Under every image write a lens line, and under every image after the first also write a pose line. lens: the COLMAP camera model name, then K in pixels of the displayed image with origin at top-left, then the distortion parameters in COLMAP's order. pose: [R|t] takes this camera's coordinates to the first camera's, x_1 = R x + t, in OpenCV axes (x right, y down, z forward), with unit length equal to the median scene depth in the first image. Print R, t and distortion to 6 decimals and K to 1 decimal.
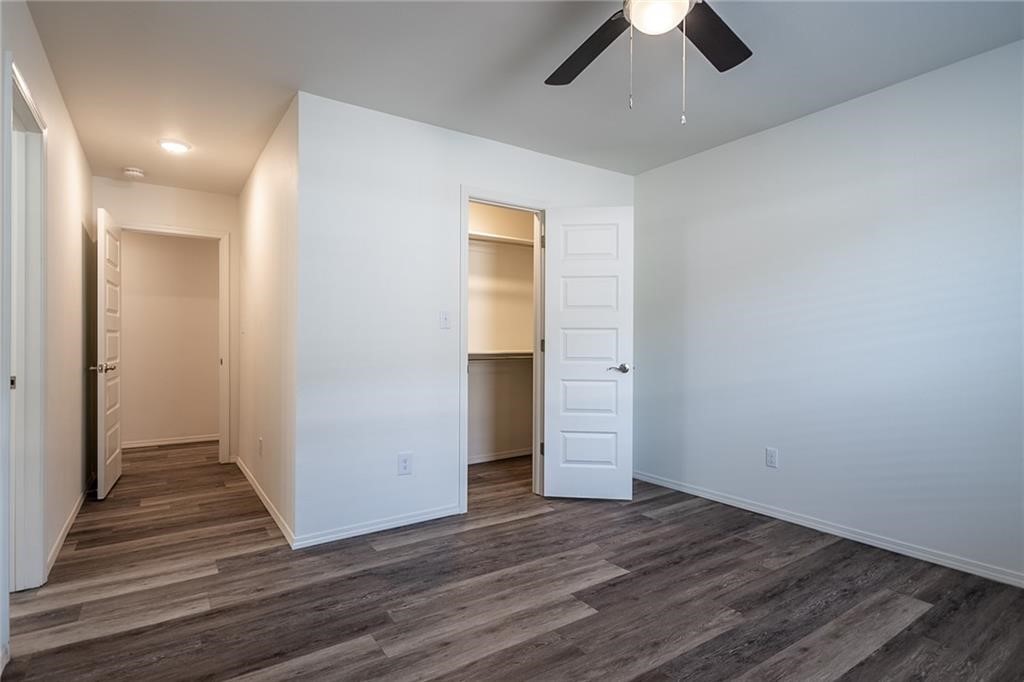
lens RADIAL K [[526.7, 0, 507.8], [0, 526.7, 344.0], [0, 0, 1]] dist [0.007542, -0.000697]
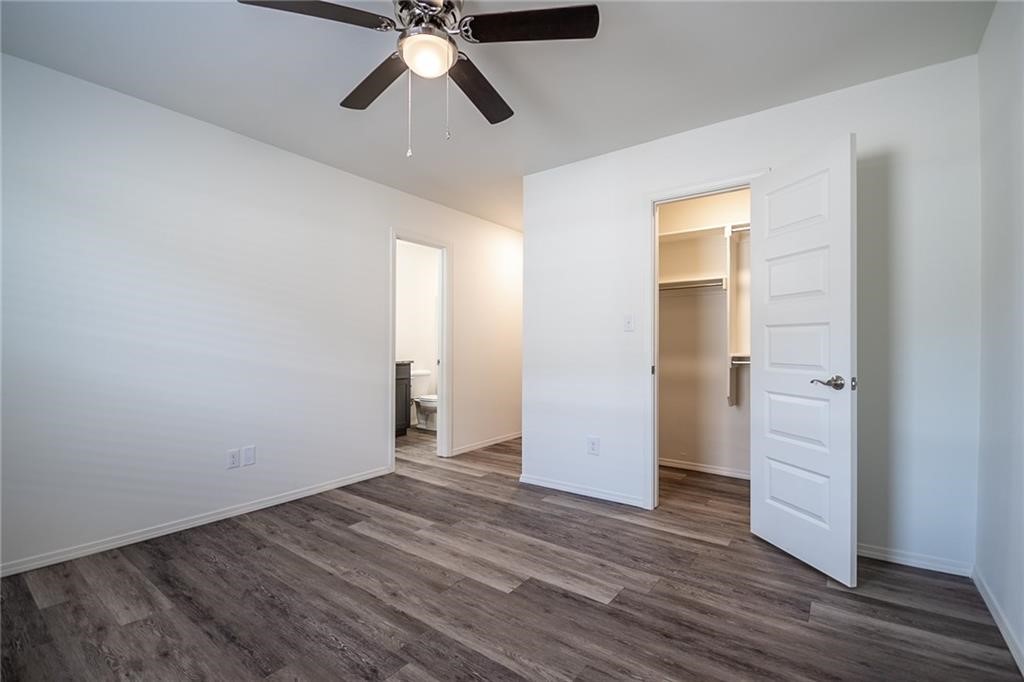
lens RADIAL K [[461.9, 0, 503.0], [0, 461.9, 342.8], [0, 0, 1]] dist [-0.003046, -0.002936]
pose [[0.301568, -0.004994, -0.953431, 0.854905], [0.000105, 0.999986, -0.005204, -0.001577], [0.953445, 0.001469, 0.301565, 0.559555]]
